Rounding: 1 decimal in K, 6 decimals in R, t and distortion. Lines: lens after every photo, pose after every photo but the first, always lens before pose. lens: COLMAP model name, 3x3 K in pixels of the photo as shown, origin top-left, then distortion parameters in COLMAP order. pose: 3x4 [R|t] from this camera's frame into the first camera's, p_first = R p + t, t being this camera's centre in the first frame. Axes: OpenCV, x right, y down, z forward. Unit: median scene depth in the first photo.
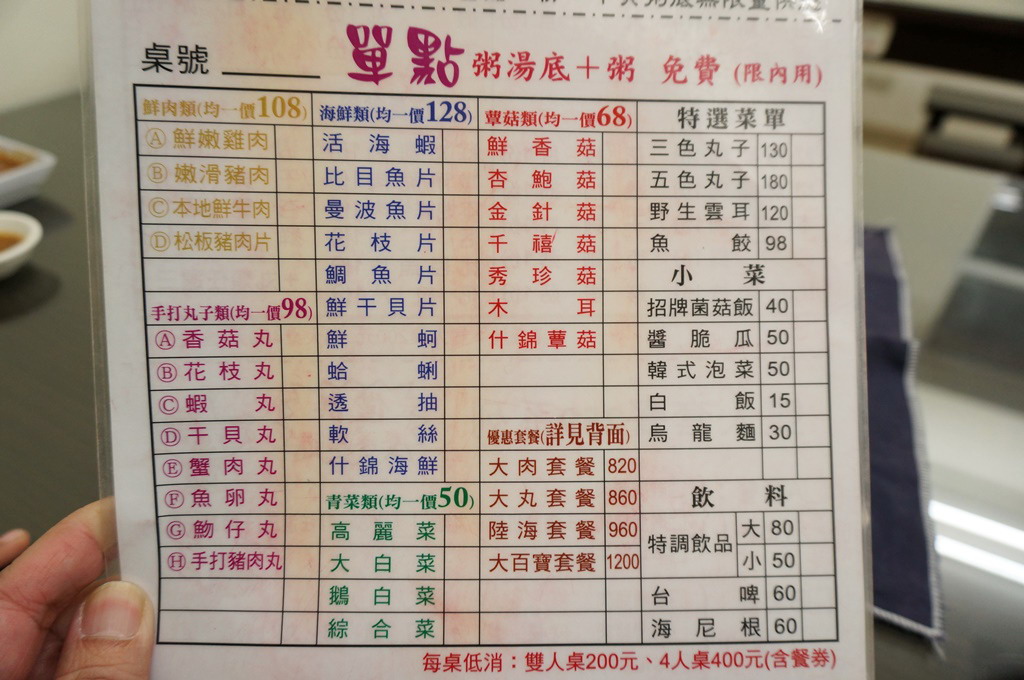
lens RADIAL K [[650.2, 0, 501.3], [0, 650.2, 343.9], [0, 0, 1]] dist [0.009019, 0.025403]
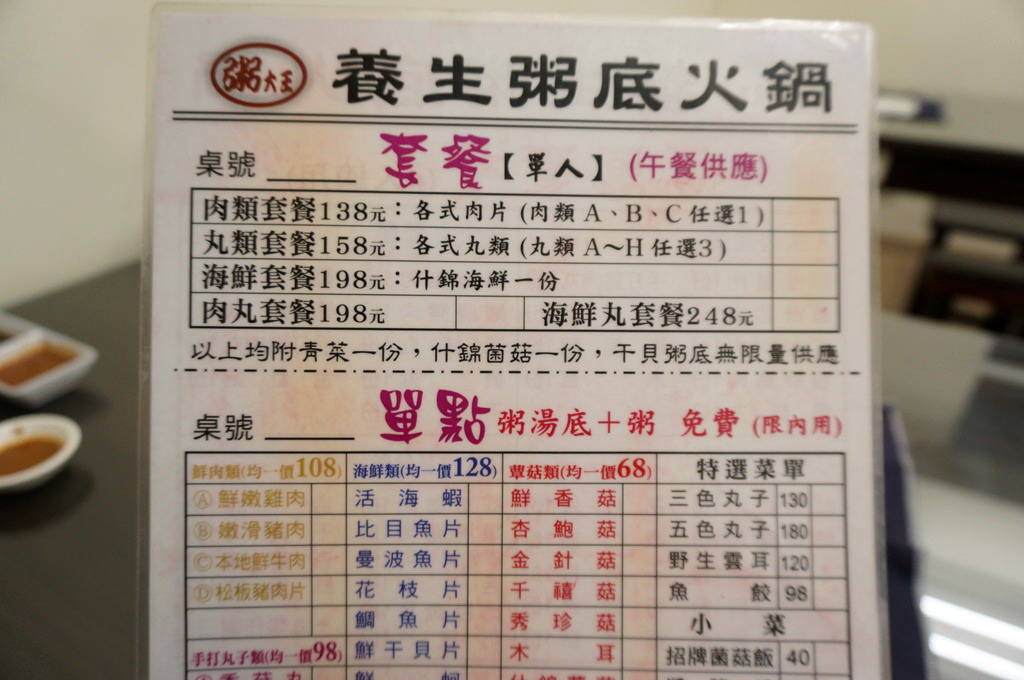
lens RADIAL K [[650.2, 0, 501.8], [0, 650.2, 267.9], [0, 0, 1]] dist [0.009019, 0.025403]
pose [[0.998240, 0.013789, -0.057676, 0.018872], [-0.014909, 0.999707, -0.019043, -0.649164], [0.057396, 0.019869, 0.998154, -0.050322]]
